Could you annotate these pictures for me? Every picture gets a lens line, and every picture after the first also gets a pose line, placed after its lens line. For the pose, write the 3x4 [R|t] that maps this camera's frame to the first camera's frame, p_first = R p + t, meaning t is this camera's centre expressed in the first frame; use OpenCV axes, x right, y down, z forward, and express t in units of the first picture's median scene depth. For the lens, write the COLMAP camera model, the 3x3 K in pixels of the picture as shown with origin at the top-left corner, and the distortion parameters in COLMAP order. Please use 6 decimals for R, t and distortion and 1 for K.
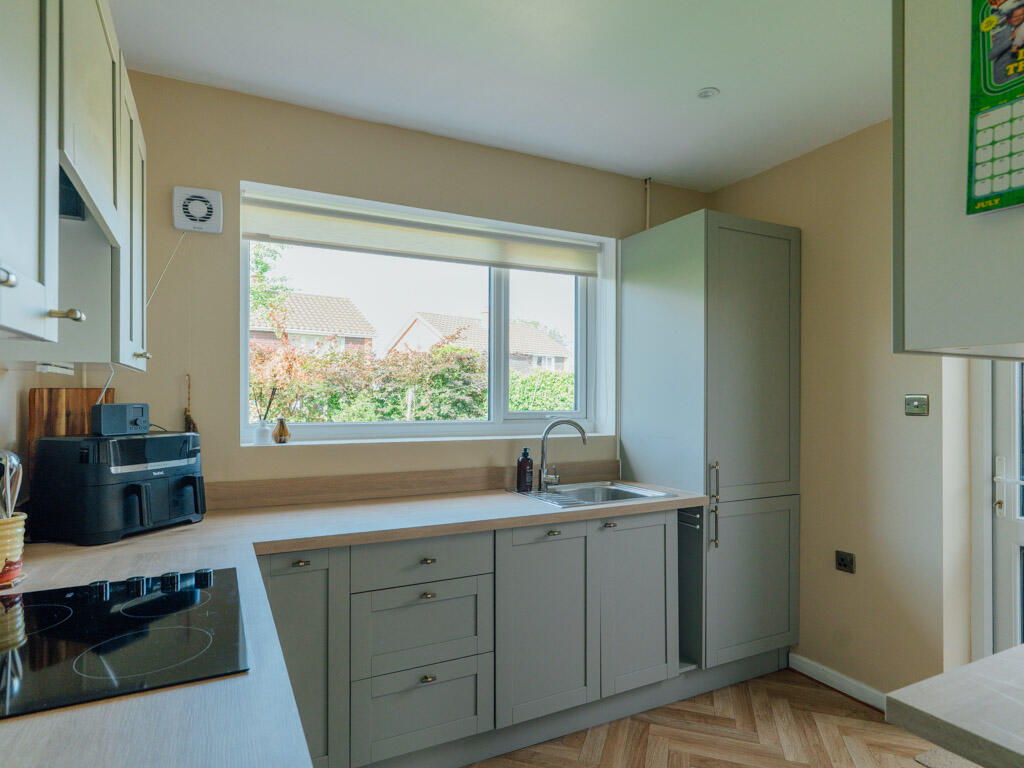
lens RADIAL K [[578.1, 0, 504.6], [0, 578.1, 390.8], [0, 0, 1]] dist [0.008664, -0.001647]
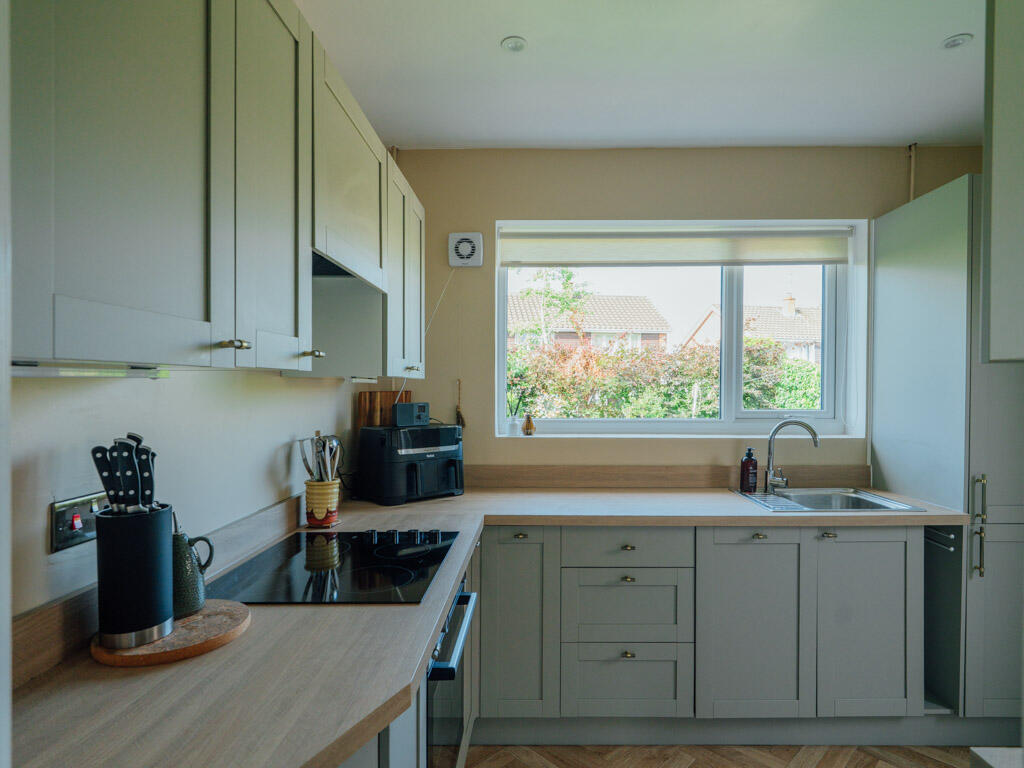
lens RADIAL K [[551.7, 0, 517.5], [0, 551.7, 386.5], [0, 0, 1]] dist [0.010379, -0.004597]
pose [[0.886800, -0.009212, -0.462062, 0.143752], [0.010609, 0.999944, 0.000426, -0.012644], [0.462032, -0.005279, 0.886848, -0.022634]]
